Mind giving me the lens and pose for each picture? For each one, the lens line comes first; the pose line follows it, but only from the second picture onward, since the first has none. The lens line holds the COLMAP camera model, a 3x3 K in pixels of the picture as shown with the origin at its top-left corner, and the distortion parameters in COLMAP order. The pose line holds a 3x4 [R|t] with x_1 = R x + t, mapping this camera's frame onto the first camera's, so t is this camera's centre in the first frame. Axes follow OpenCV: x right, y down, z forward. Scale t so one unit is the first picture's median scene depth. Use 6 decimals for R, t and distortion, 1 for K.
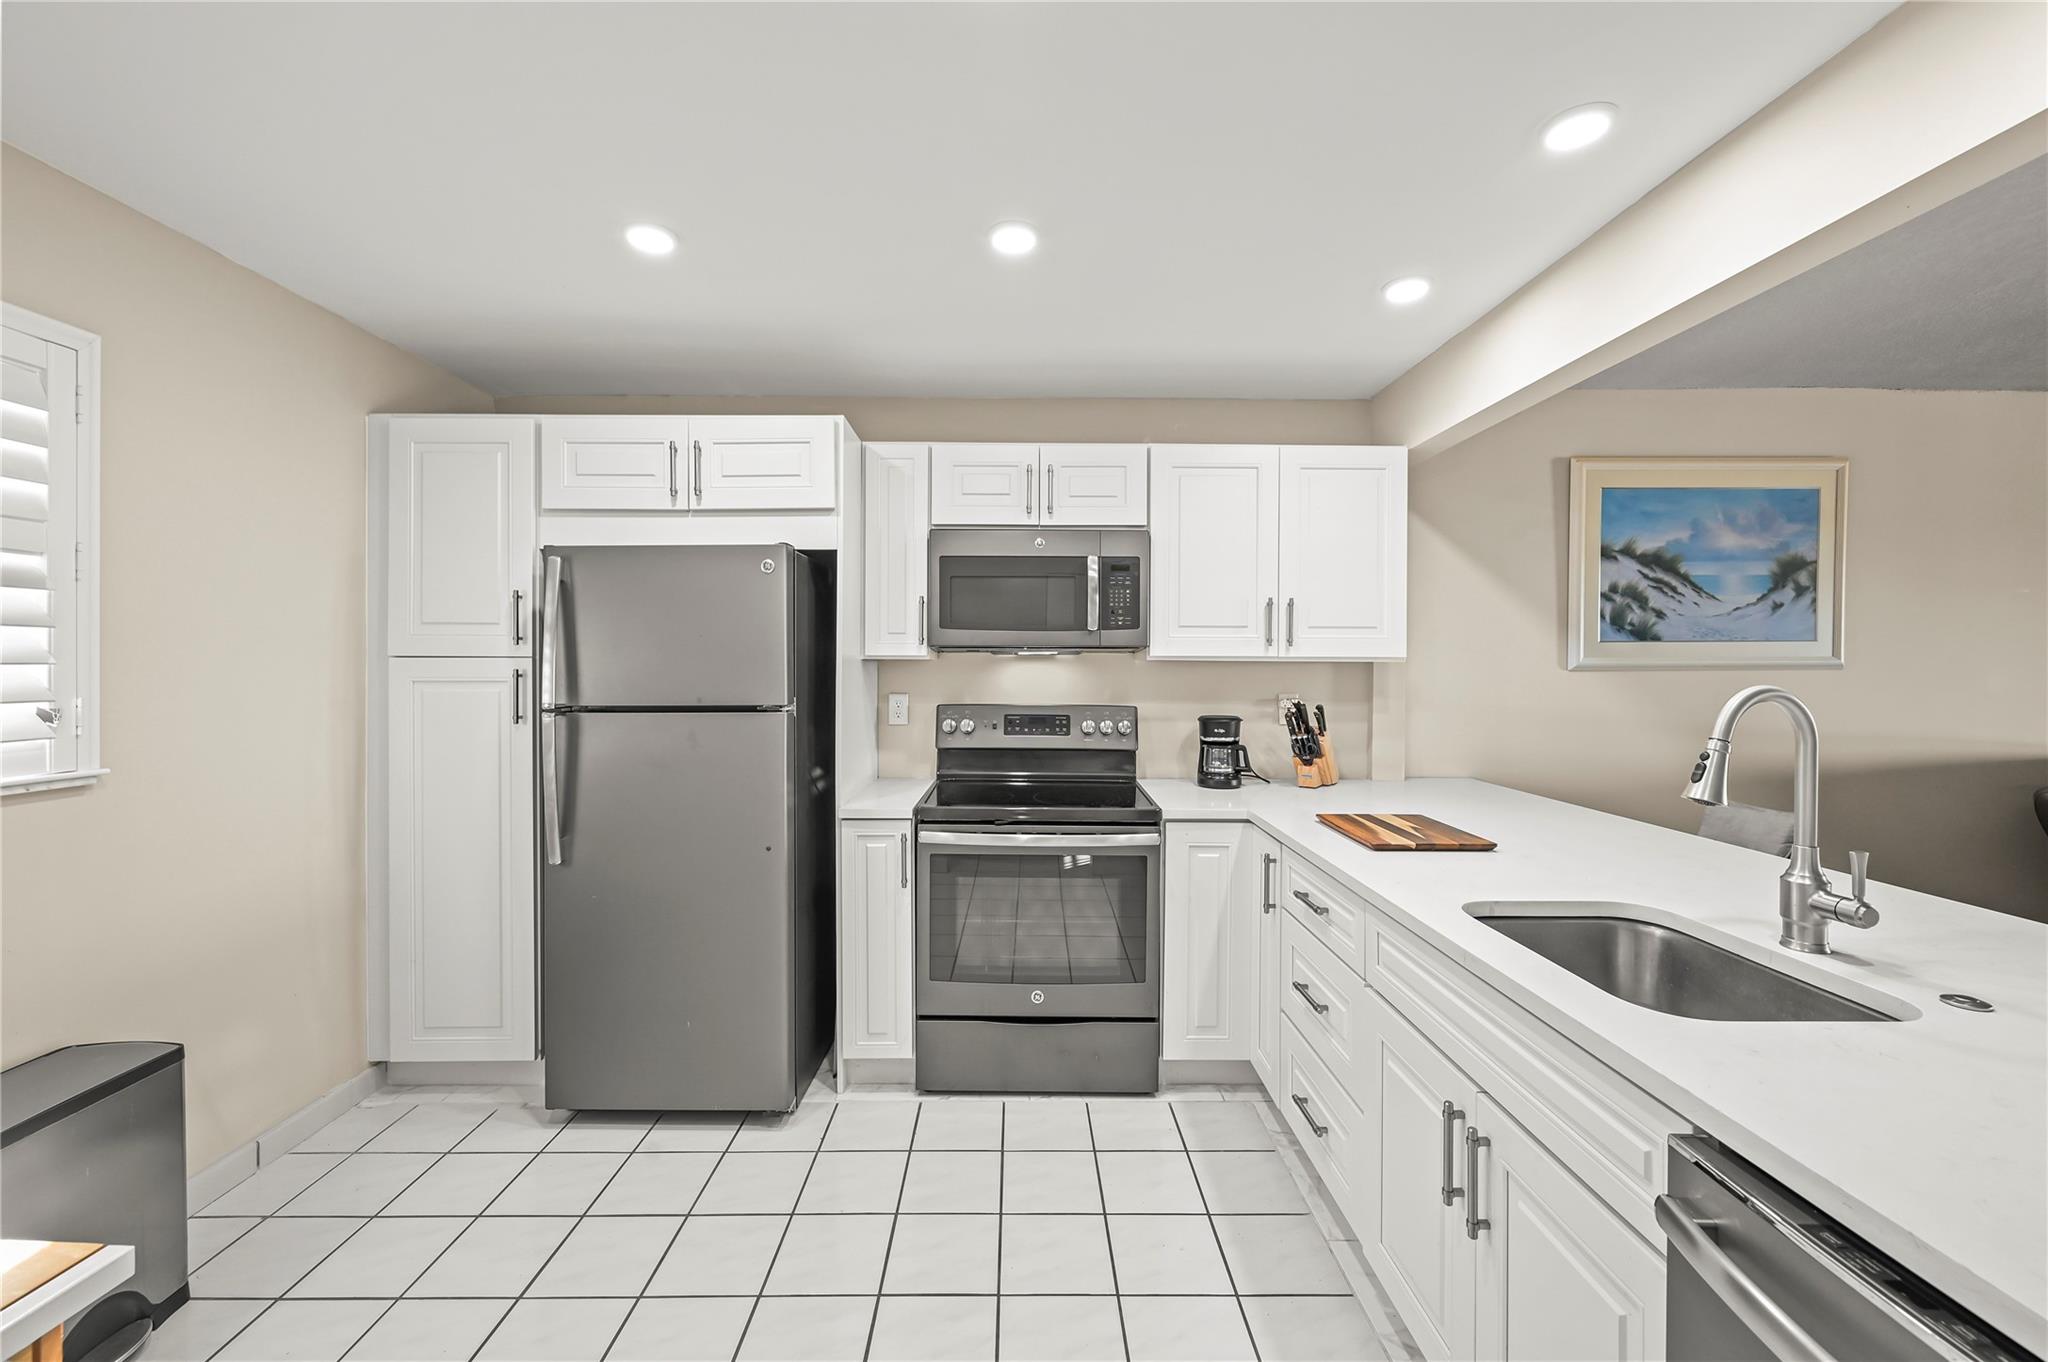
lens RADIAL K [[808.0, 0, 1016.6], [0, 808.0, 665.3], [0, 0, 1]] dist [-0.001780, 0.000577]
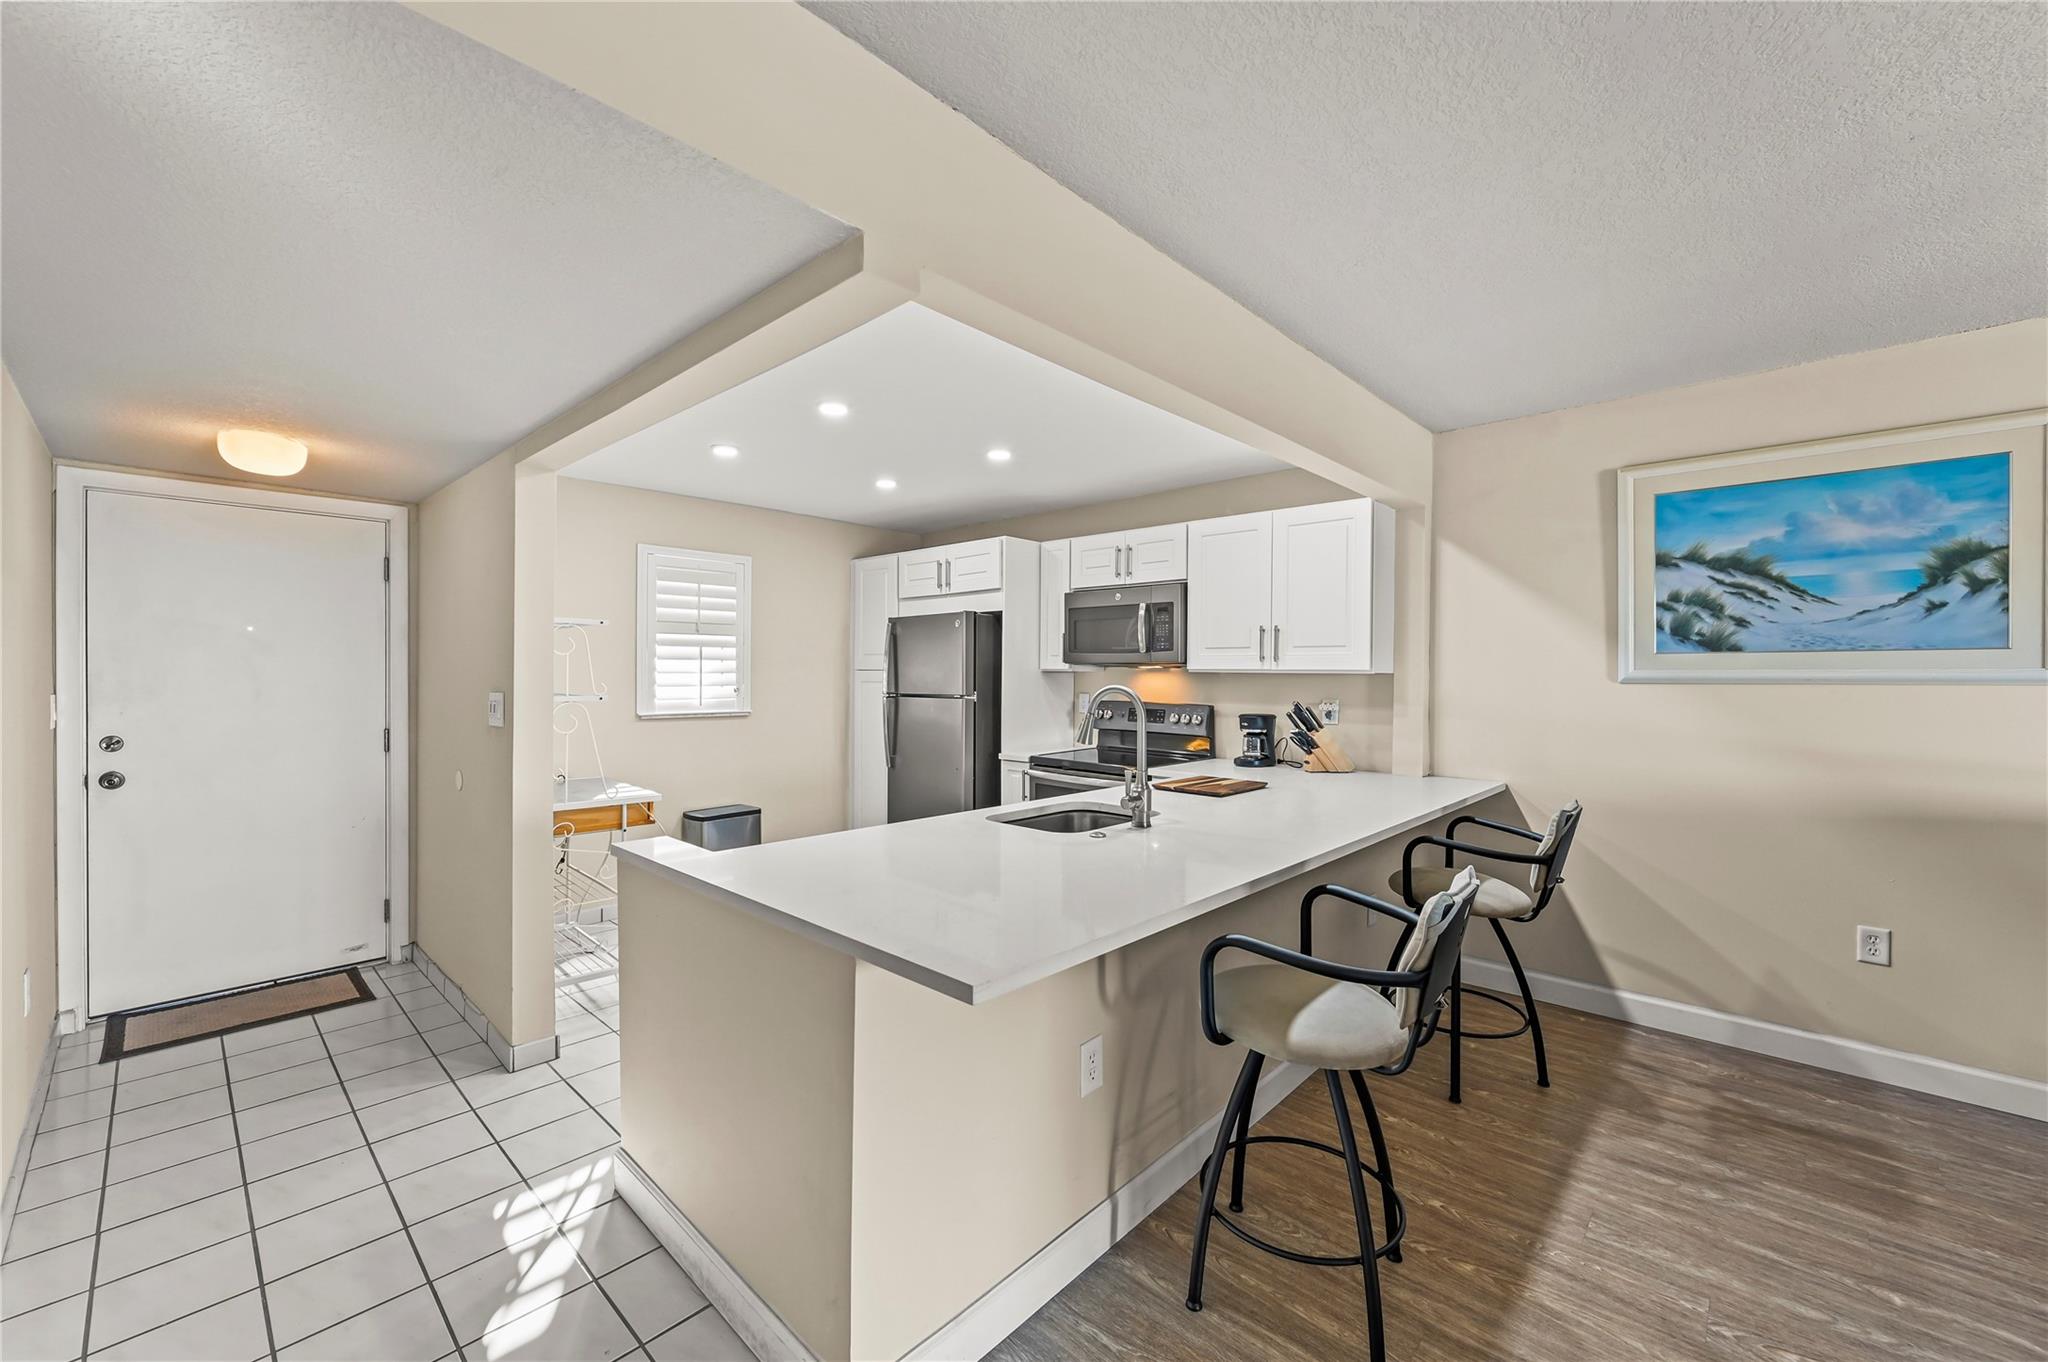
lens RADIAL K [[808.0, 0, 1019.5], [0, 808.0, 681.0], [0, 0, 1]] dist [-0.001780, 0.000577]
pose [[0.726306, 0.008564, -0.687318, 0.946242], [-0.005567, 0.999963, 0.006577, 0.002090], [0.687349, -0.000951, 0.726327, -0.257438]]
